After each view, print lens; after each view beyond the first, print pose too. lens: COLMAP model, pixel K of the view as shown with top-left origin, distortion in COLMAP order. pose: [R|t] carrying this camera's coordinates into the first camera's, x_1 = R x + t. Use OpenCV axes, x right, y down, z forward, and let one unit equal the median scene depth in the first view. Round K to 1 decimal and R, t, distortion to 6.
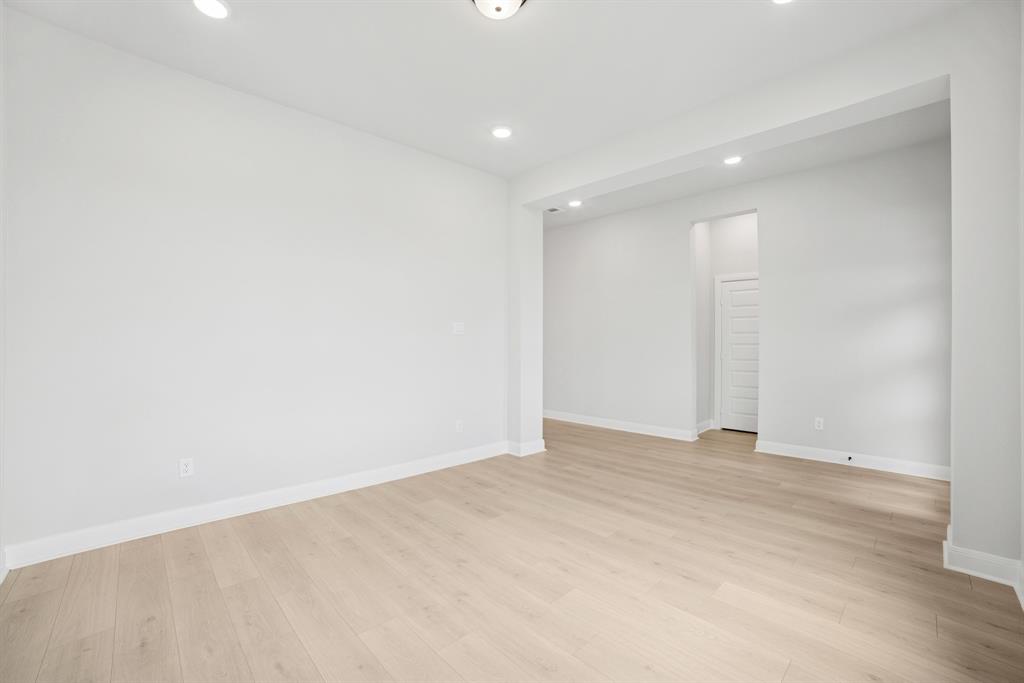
lens RADIAL K [[420.6, 0, 512.0], [0, 420.6, 341.5], [0, 0, 1]] dist [-0.090633, 0.024407]
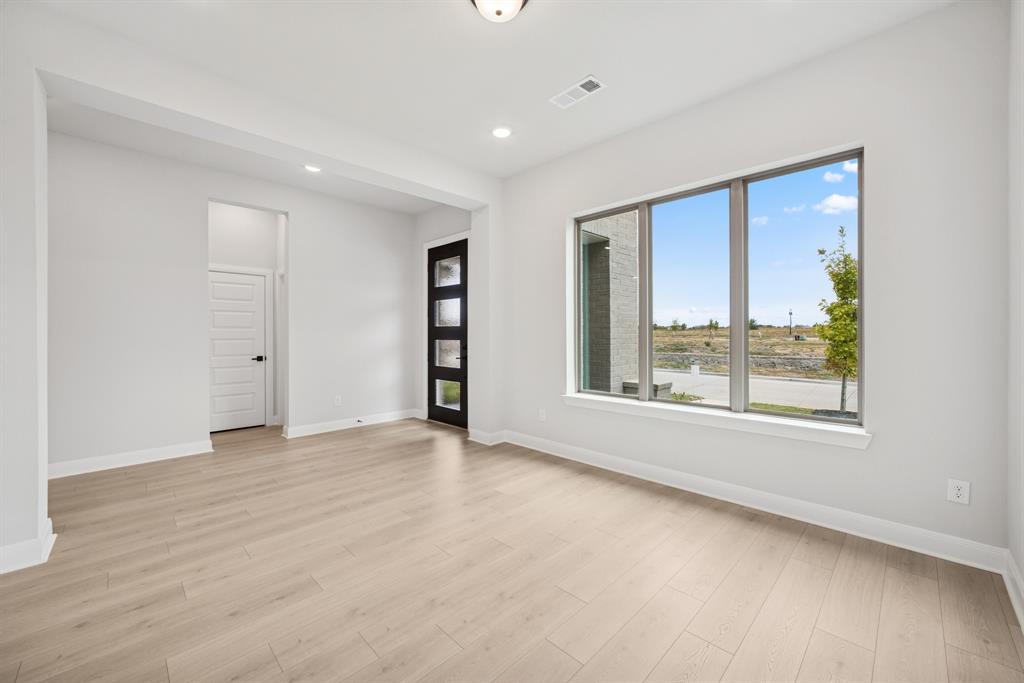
lens RADIAL K [[398.7, 0, 507.6], [0, 398.7, 342.7], [0, 0, 1]] dist [-0.012746, 0.000141]
pose [[-0.004584, -0.018859, 0.999812, -0.616272], [0.004112, 0.999813, 0.018878, -0.001932], [-0.999981, 0.004198, -0.004505, 0.573994]]
